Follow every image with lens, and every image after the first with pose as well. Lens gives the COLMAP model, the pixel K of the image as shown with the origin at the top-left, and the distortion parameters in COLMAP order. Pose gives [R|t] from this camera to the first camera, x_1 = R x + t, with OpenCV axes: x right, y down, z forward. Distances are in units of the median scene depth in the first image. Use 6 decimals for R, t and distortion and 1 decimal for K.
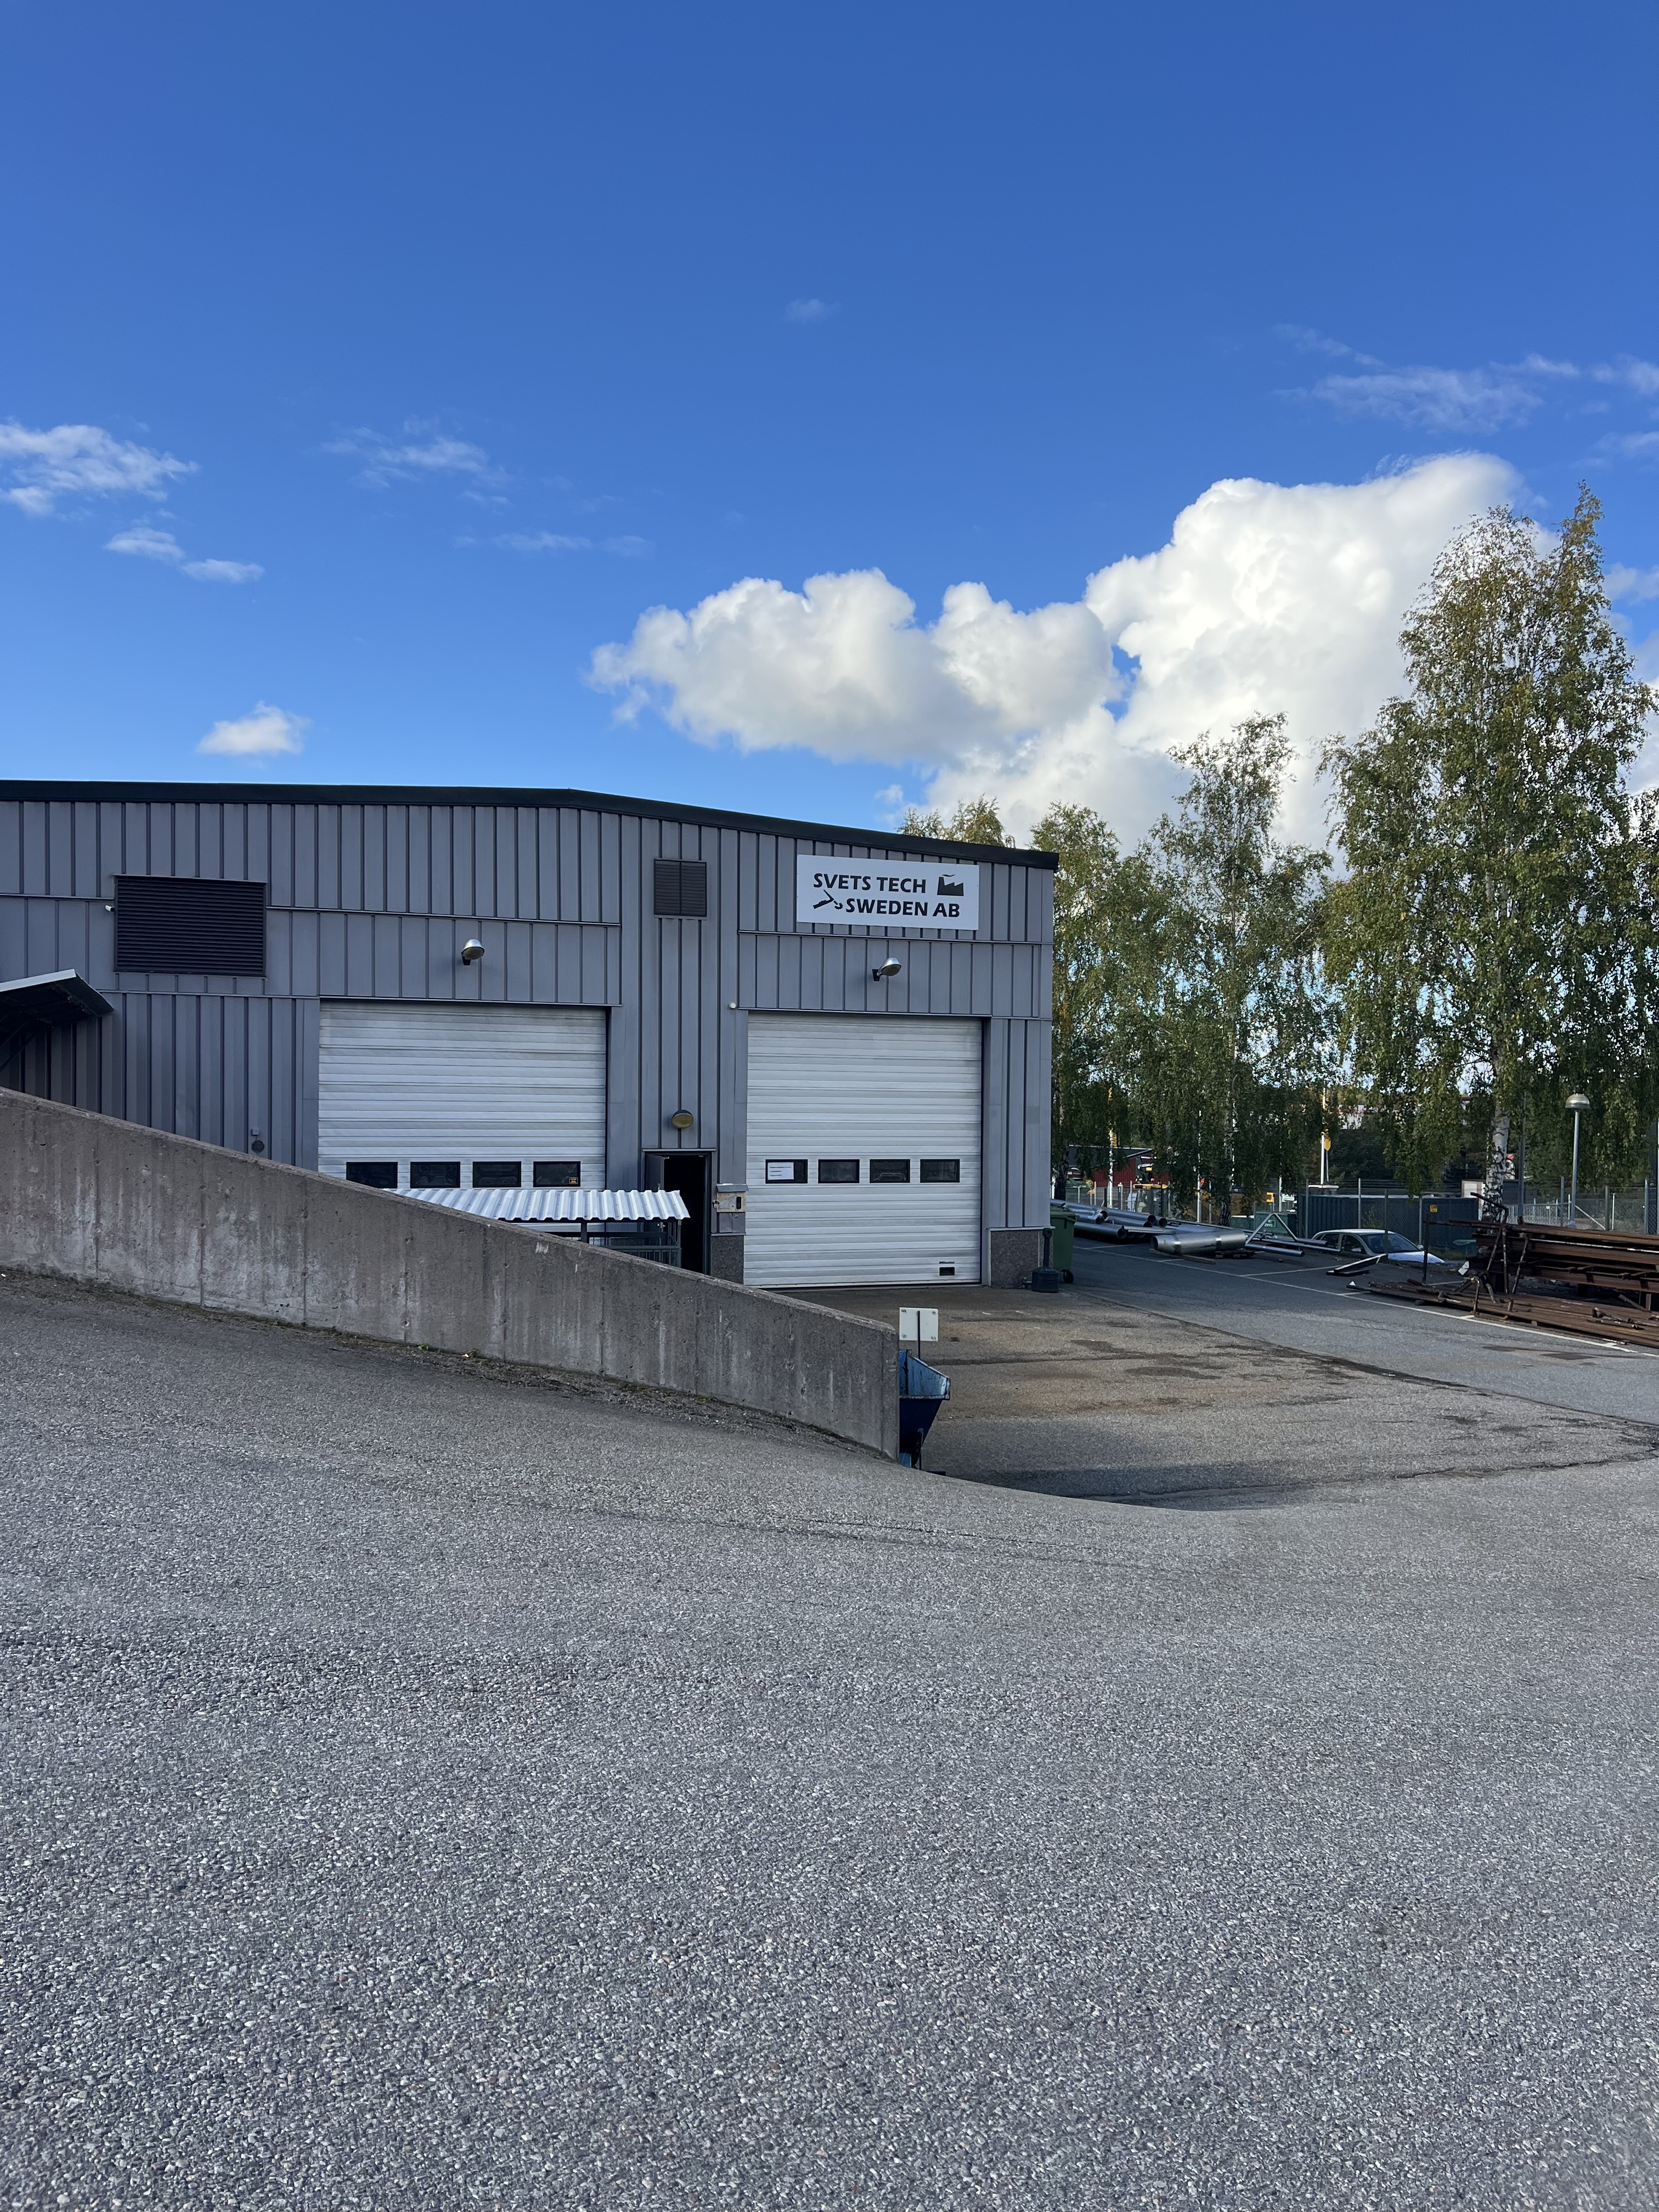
lens RADIAL K [[1663.2, 0, 826.2], [0, 1663.2, 1117.1], [0, 0, 1]] dist [0.008809, -0.004108]
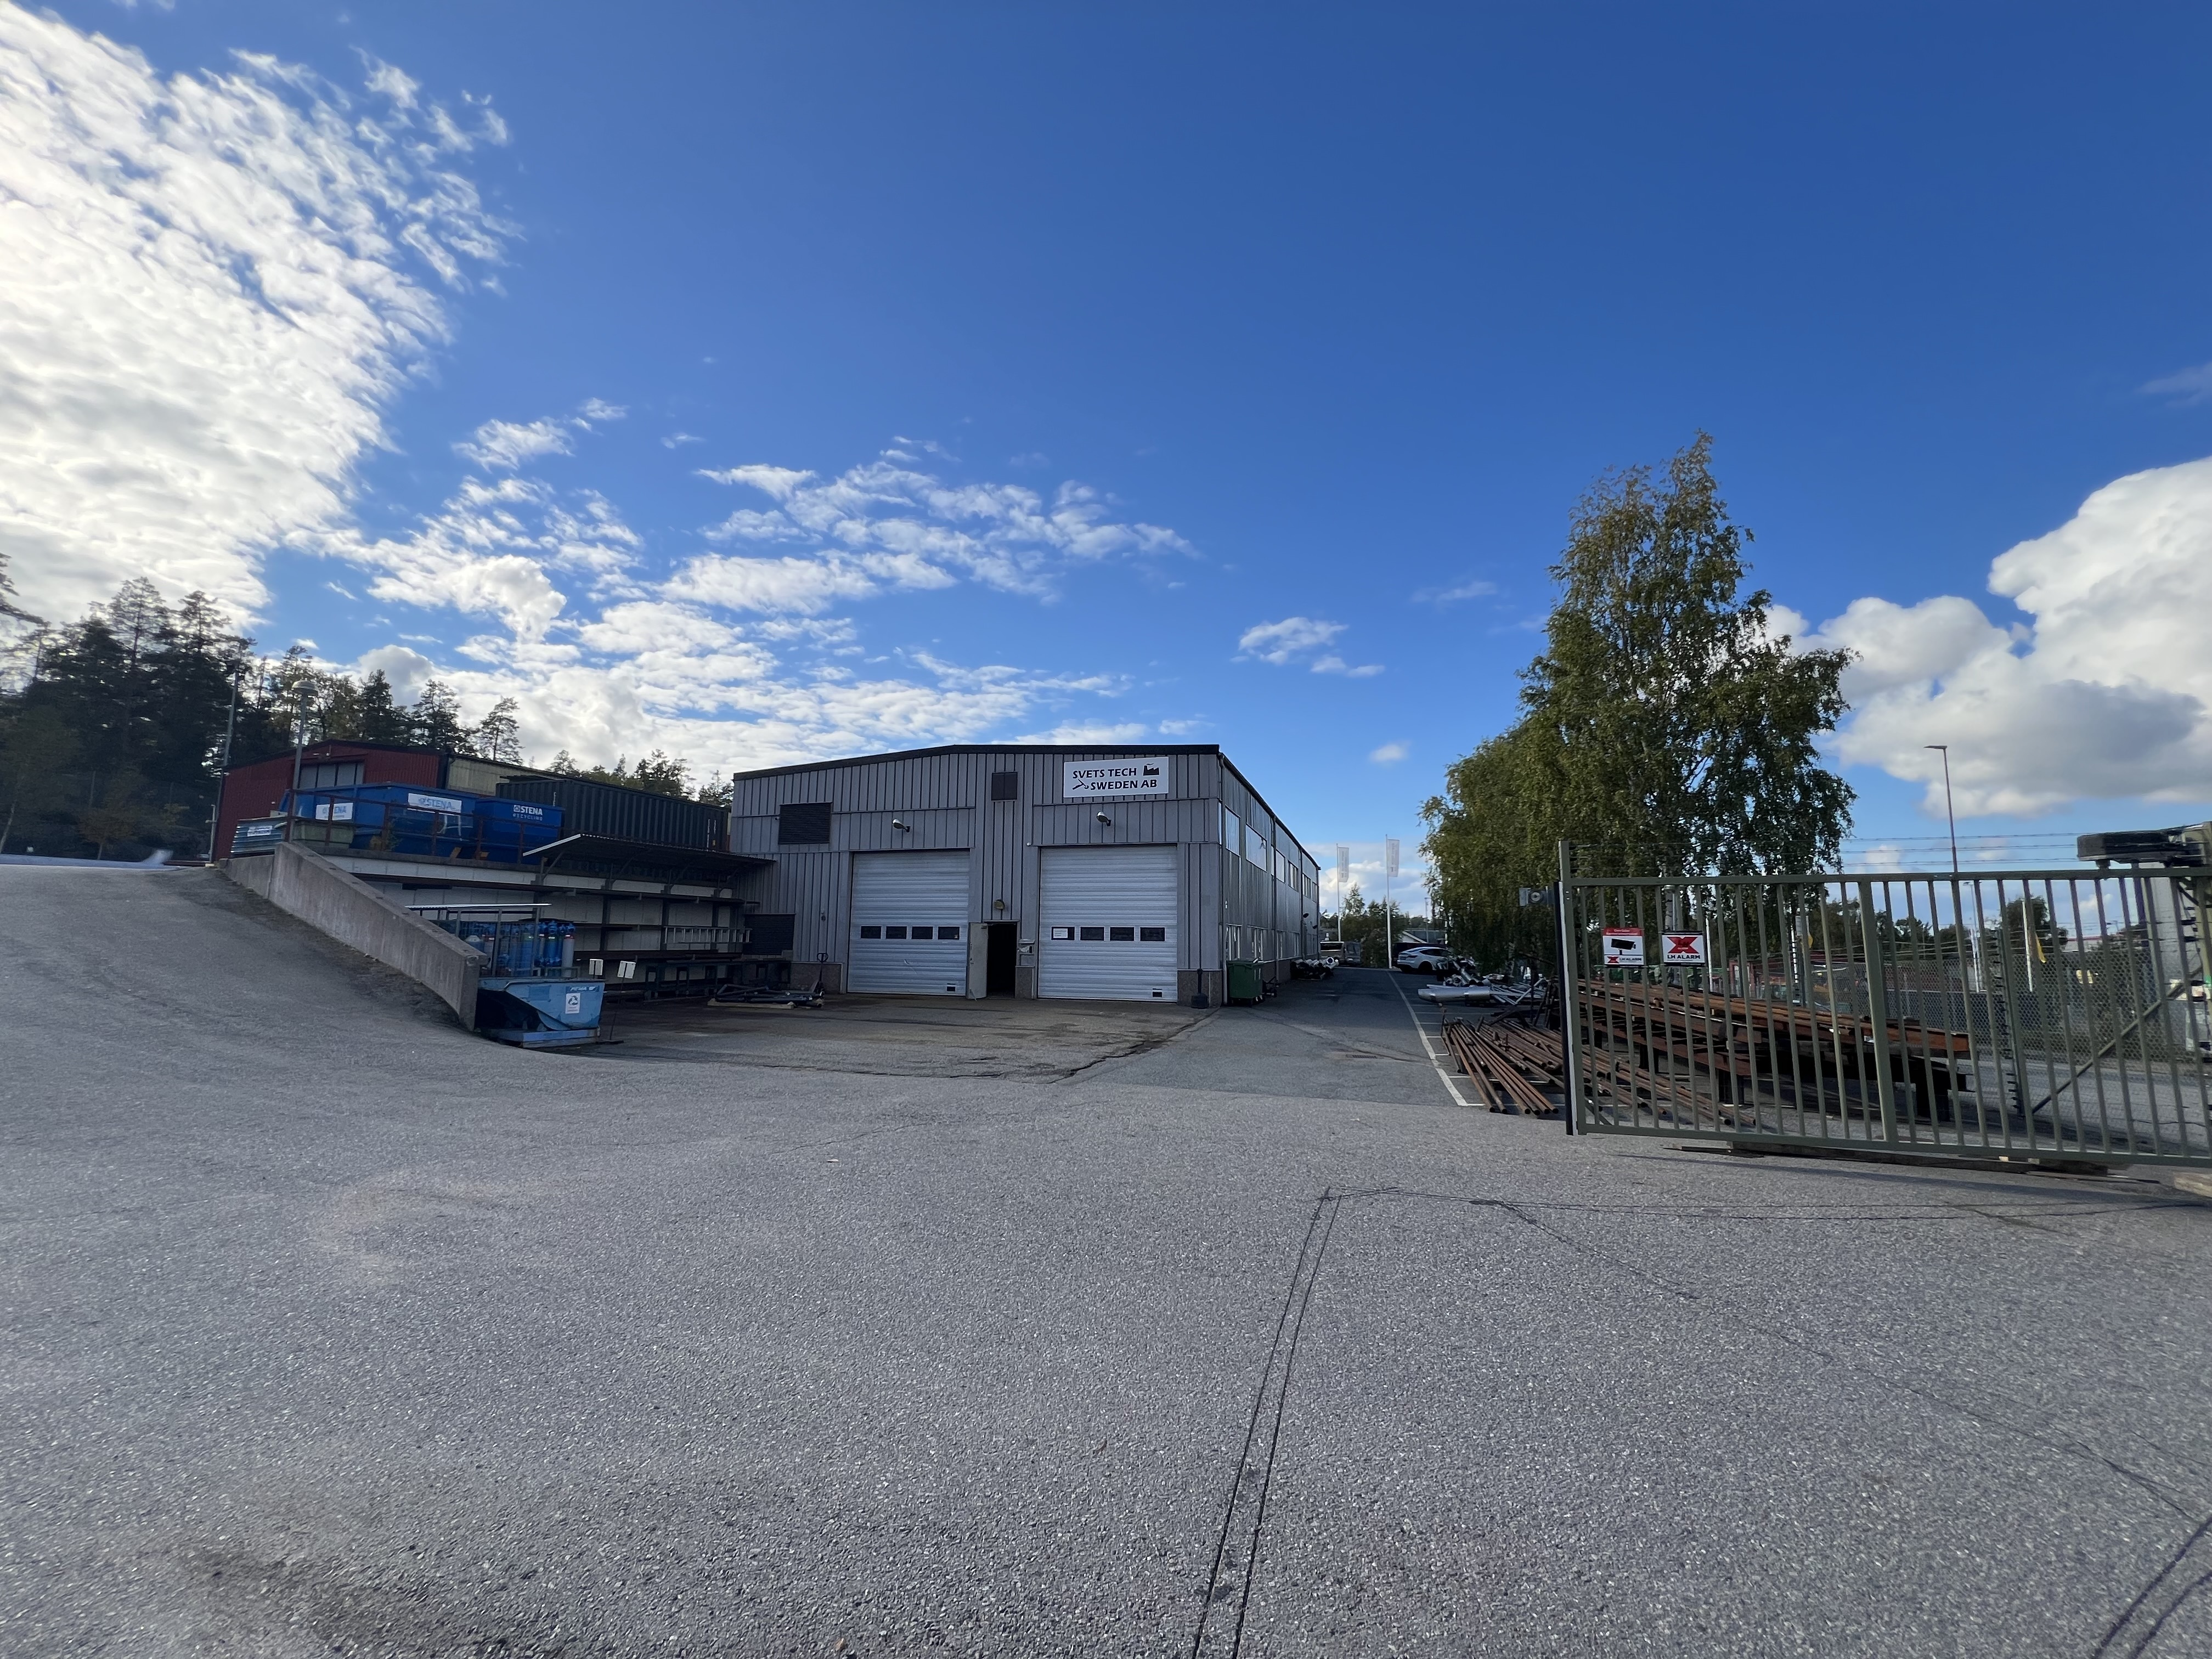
lens RADIAL K [[904.7, 0, 1102.7], [0, 904.7, 819.7], [0, 0, 1]] dist [-0.001890, 0.000226]
pose [[0.798972, -0.084873, -0.595349, 0.604115], [-0.005927, 0.988831, -0.148922, 0.055864], [0.601339, 0.122513, 0.789545, 0.226816]]
